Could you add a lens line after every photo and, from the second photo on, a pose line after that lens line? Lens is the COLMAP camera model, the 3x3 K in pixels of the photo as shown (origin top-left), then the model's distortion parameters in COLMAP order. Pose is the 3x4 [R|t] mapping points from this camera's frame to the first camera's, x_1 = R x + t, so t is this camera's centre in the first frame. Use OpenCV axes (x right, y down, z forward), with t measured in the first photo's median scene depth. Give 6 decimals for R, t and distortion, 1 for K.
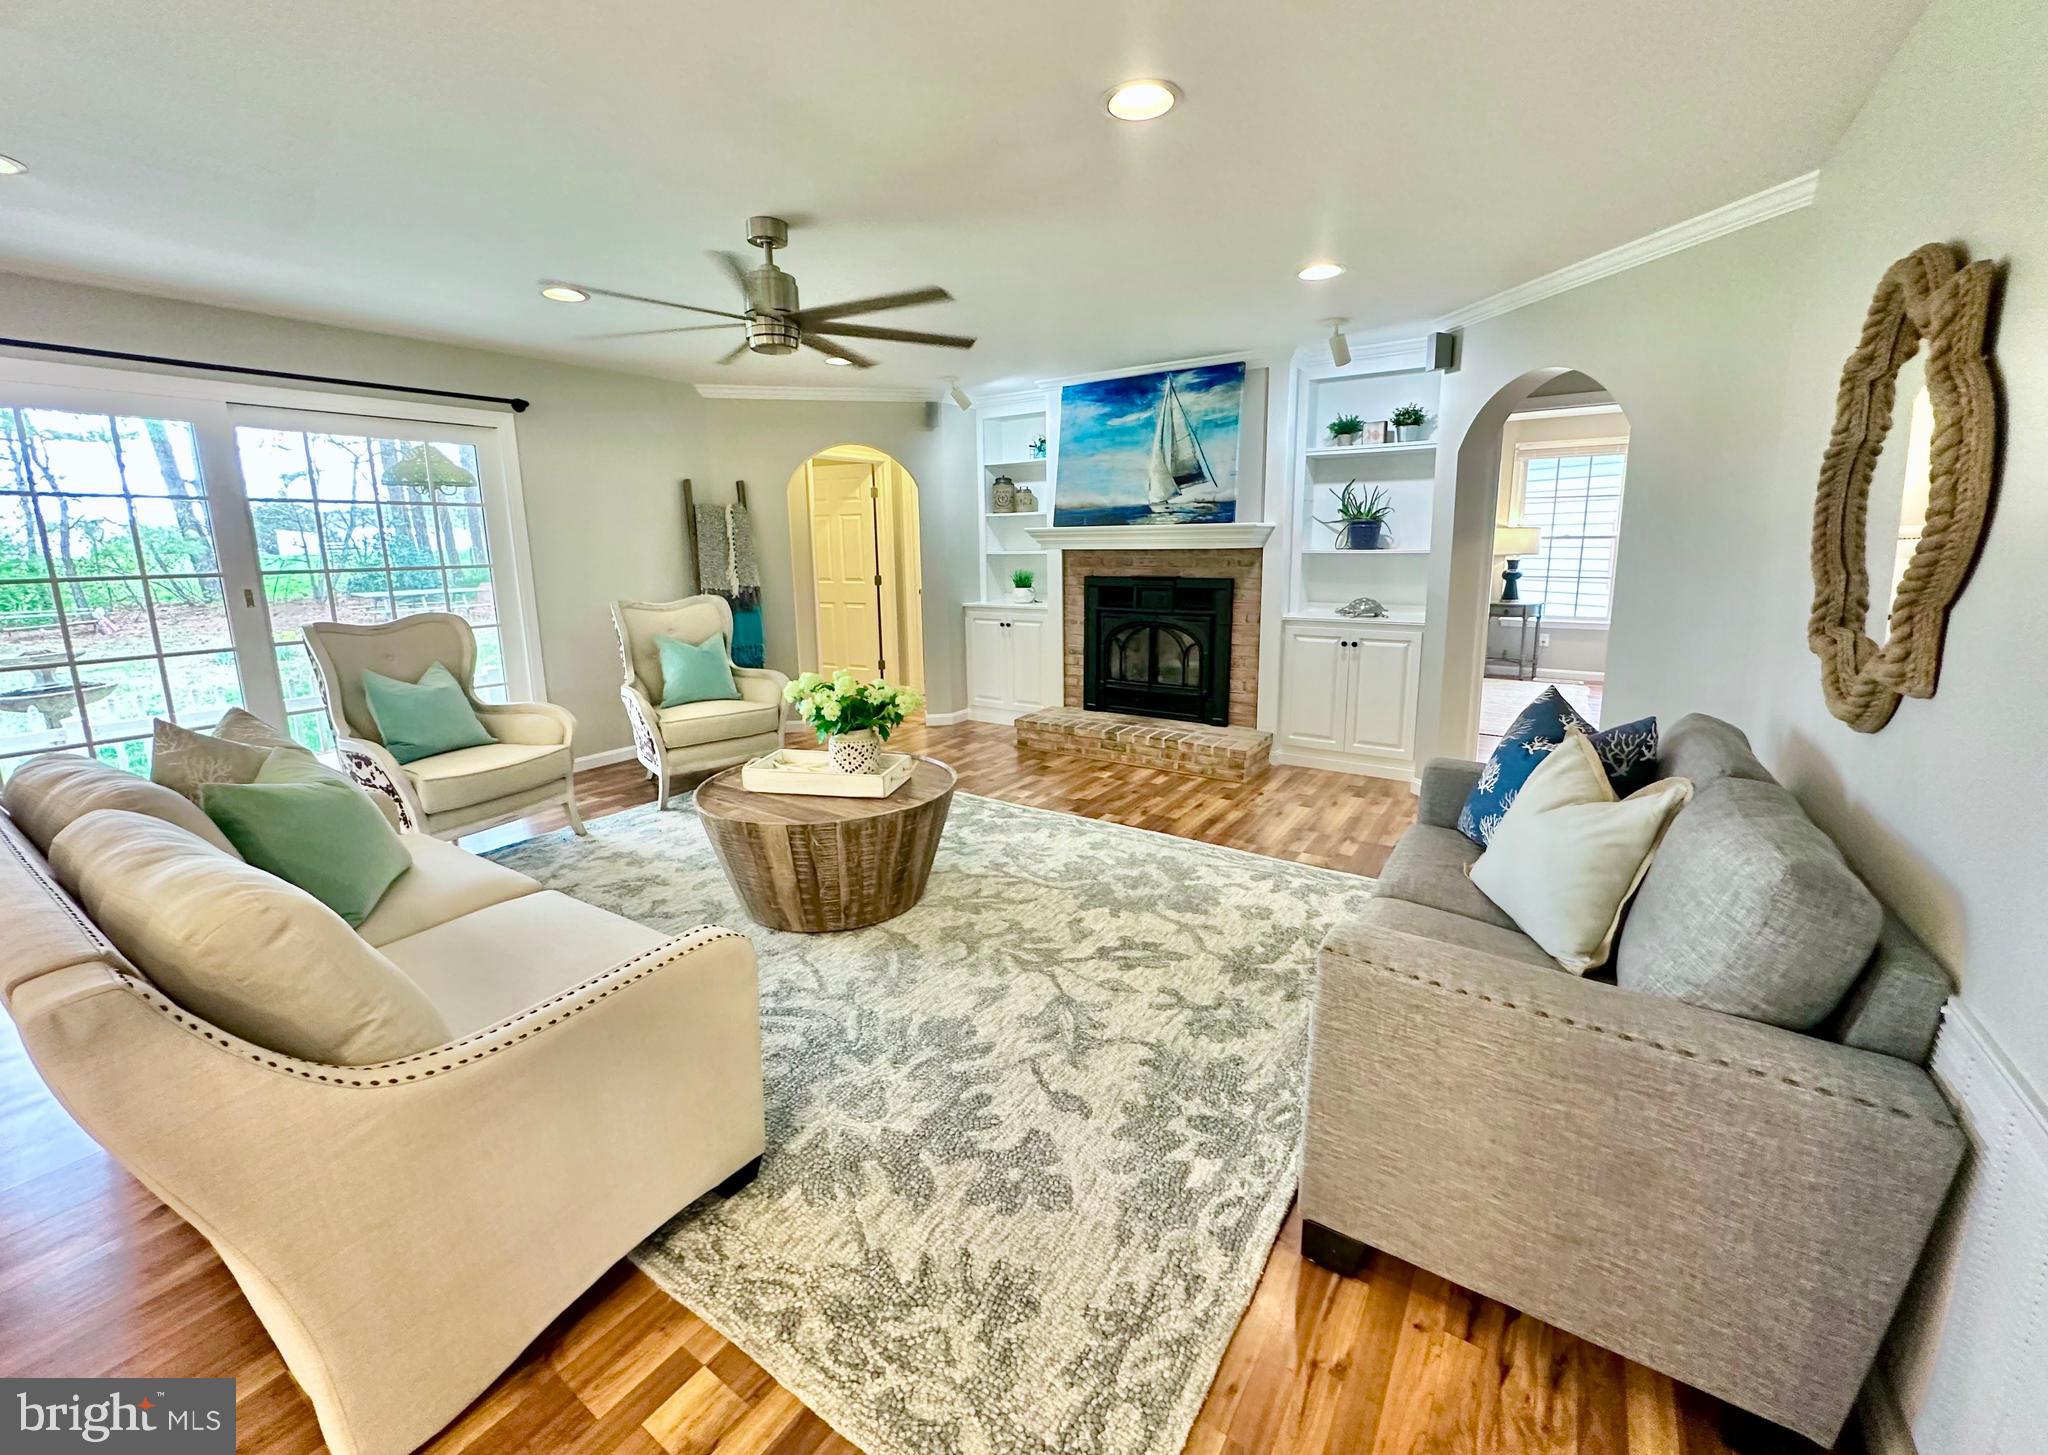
lens RADIAL K [[815.8, 0, 1019.2], [0, 815.8, 686.4], [0, 0, 1]] dist [0.000664, 0.000140]
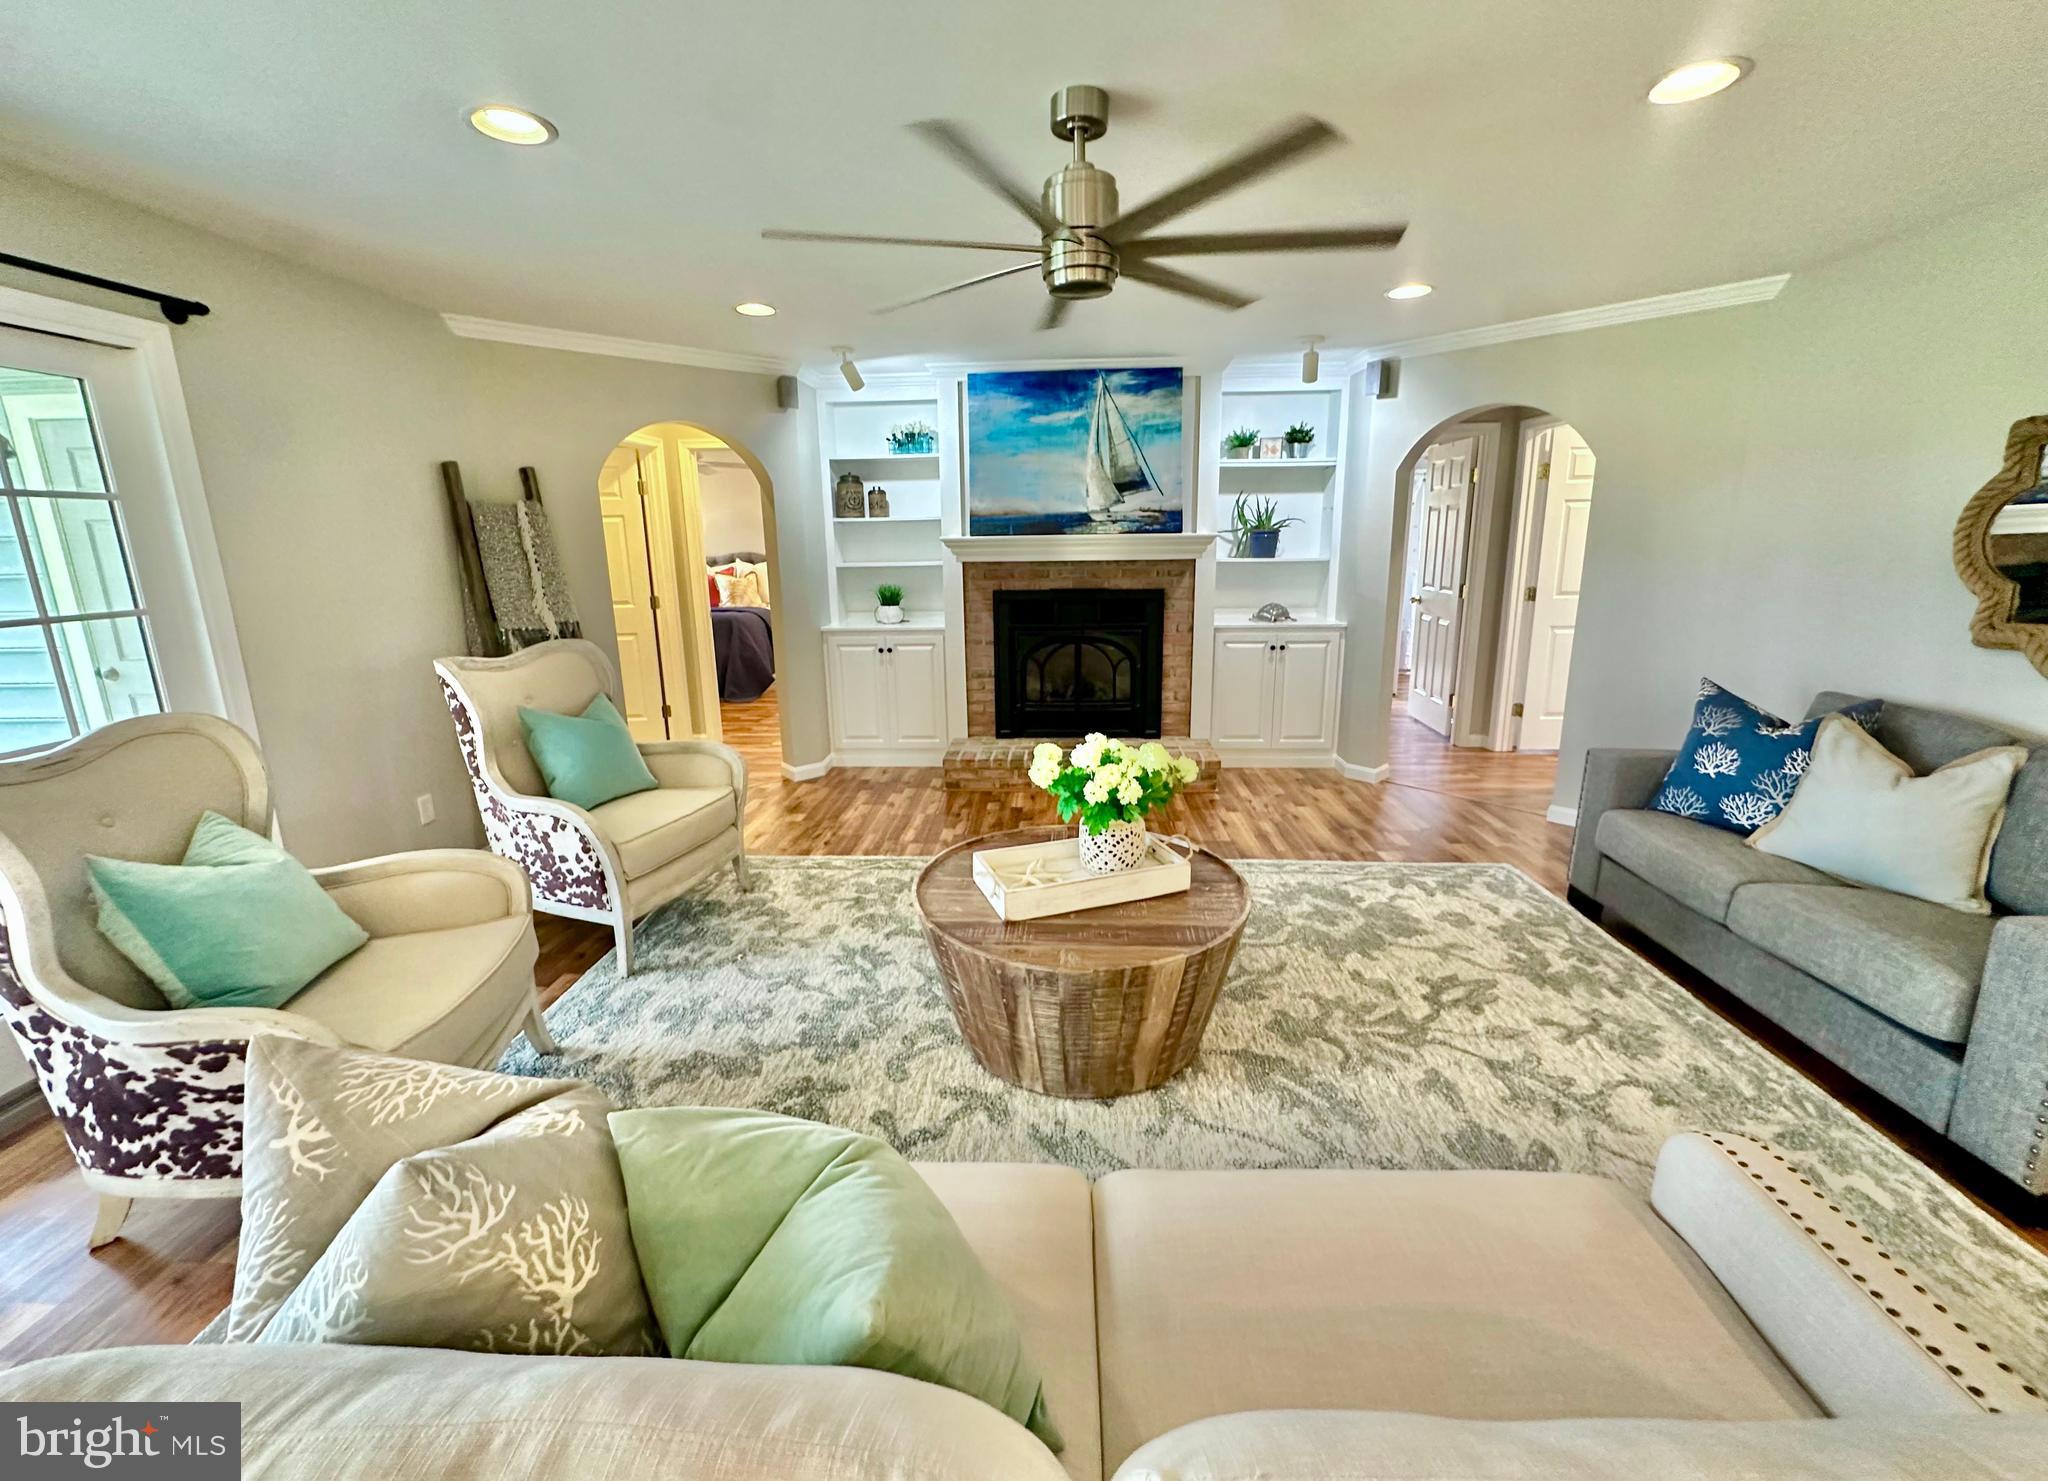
lens RADIAL K [[815.4, 0, 1019.6], [0, 815.4, 715.9], [0, 0, 1]] dist [-0.001453, -0.000145]
pose [[0.855930, -0.111571, 0.504912, -0.423402], [0.093620, 0.993745, 0.060885, -0.058469], [-0.508547, -0.004843, 0.861021, 0.248011]]
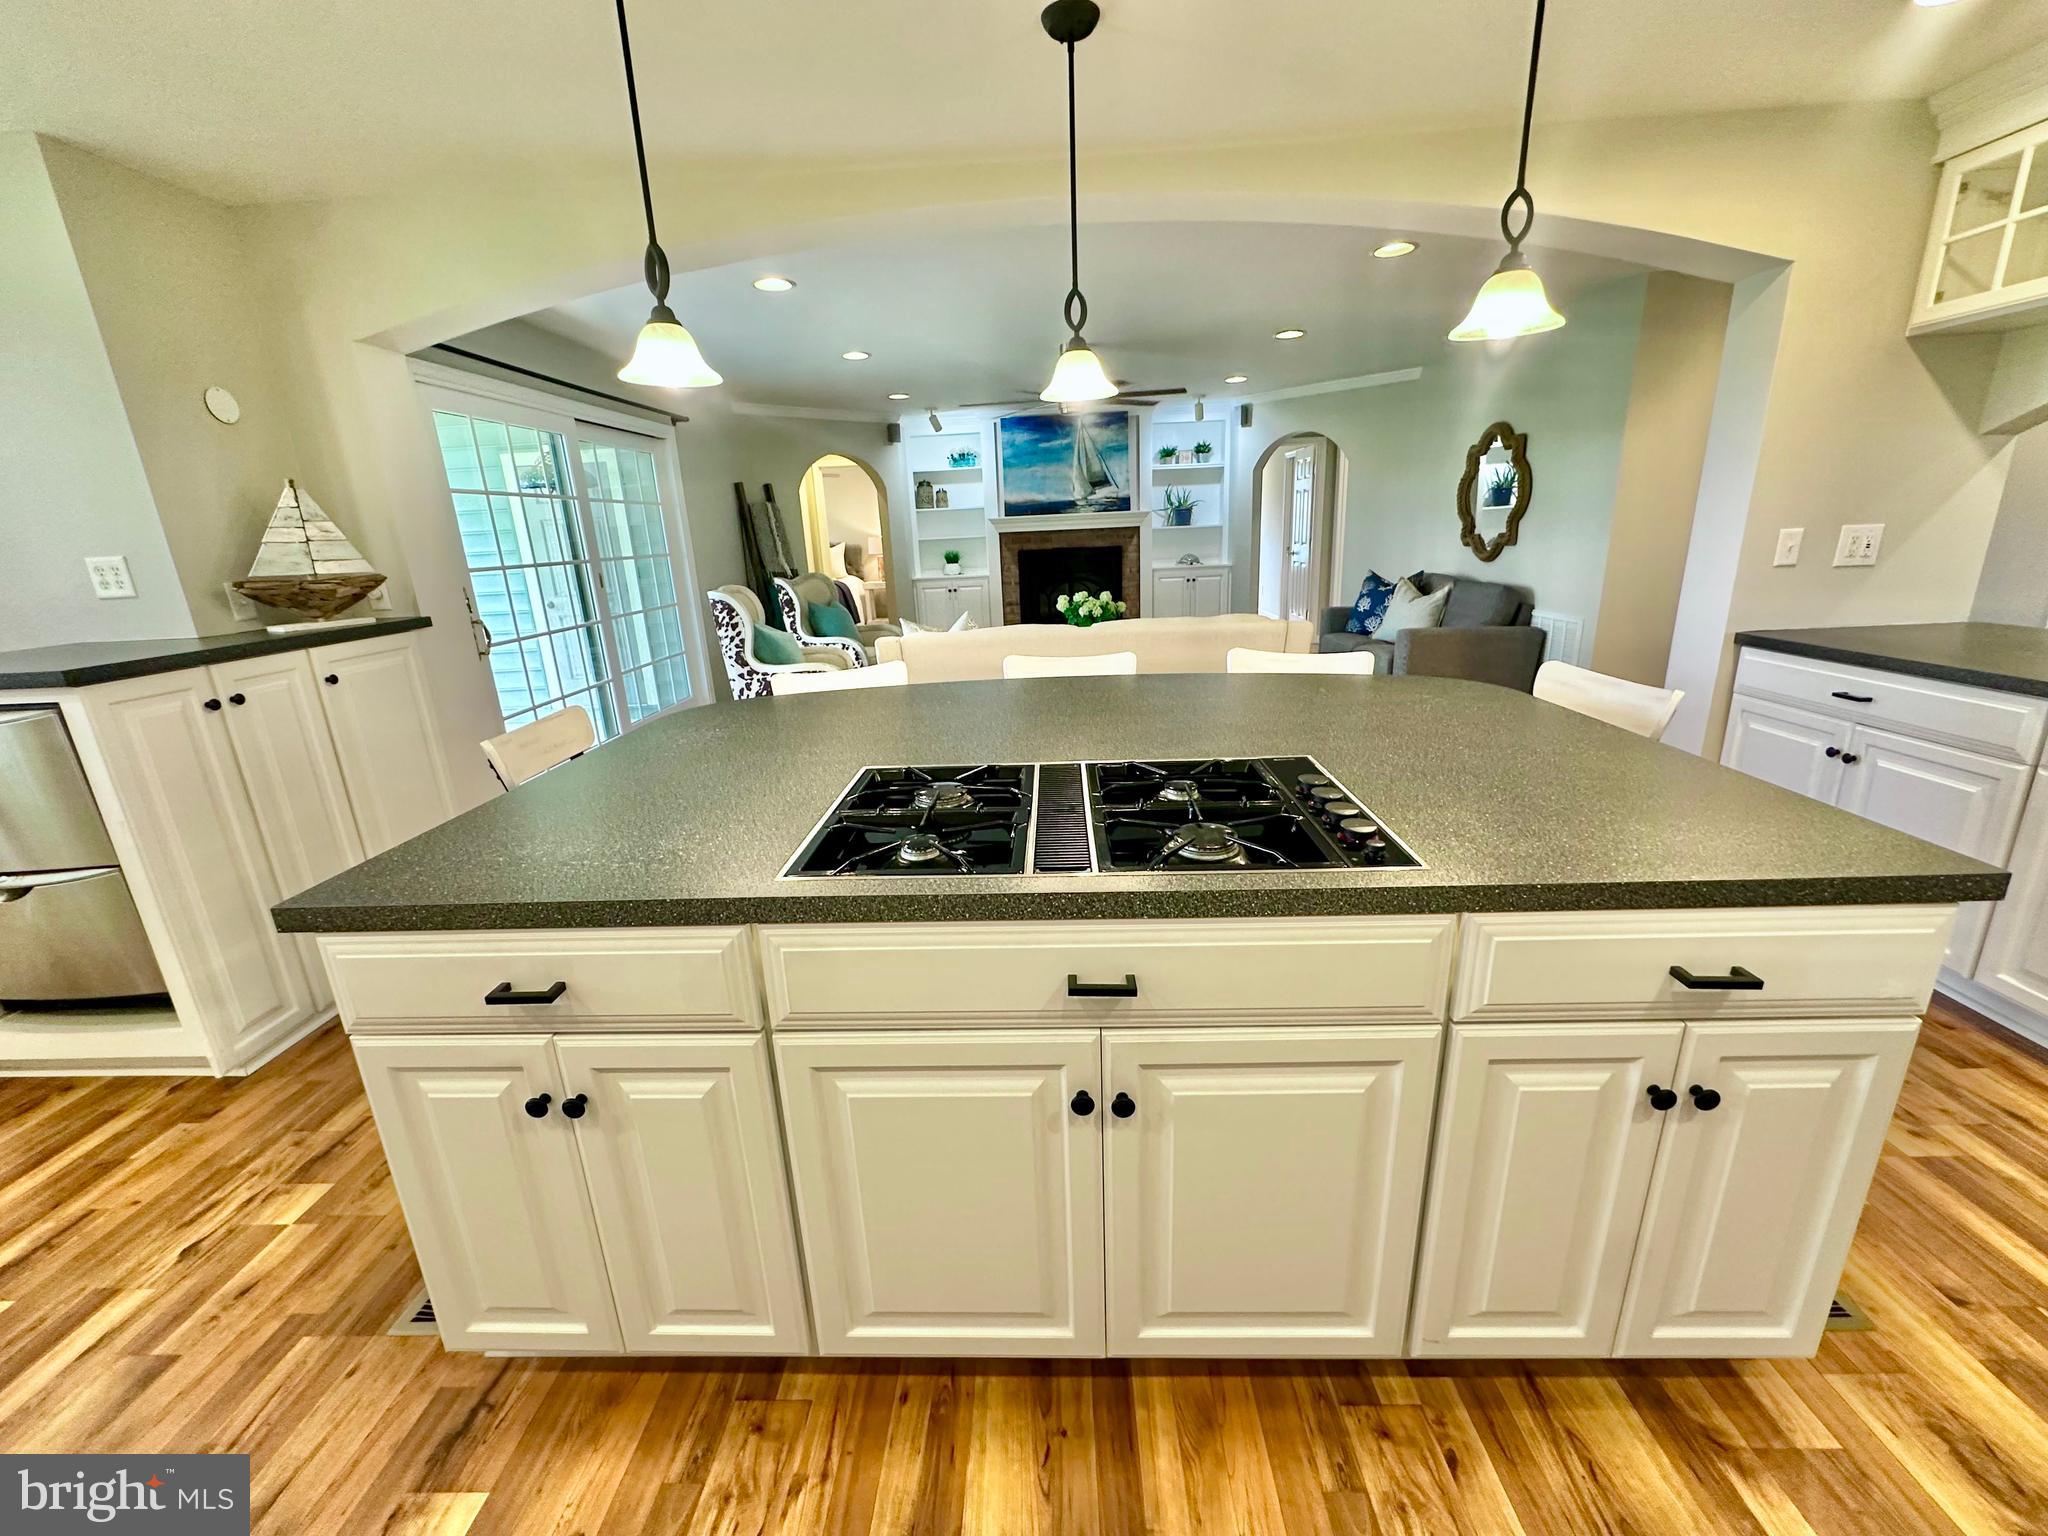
lens RADIAL K [[817.6, 0, 1021.6], [0, 817.6, 766.0], [0, 0, 1]] dist [-0.002704, 0.000576]
pose [[0.842349, -0.173434, 0.510264, -0.858966], [0.127238, 0.984038, 0.124420, 0.075937], [-0.523697, -0.039880, 0.850970, -0.322334]]
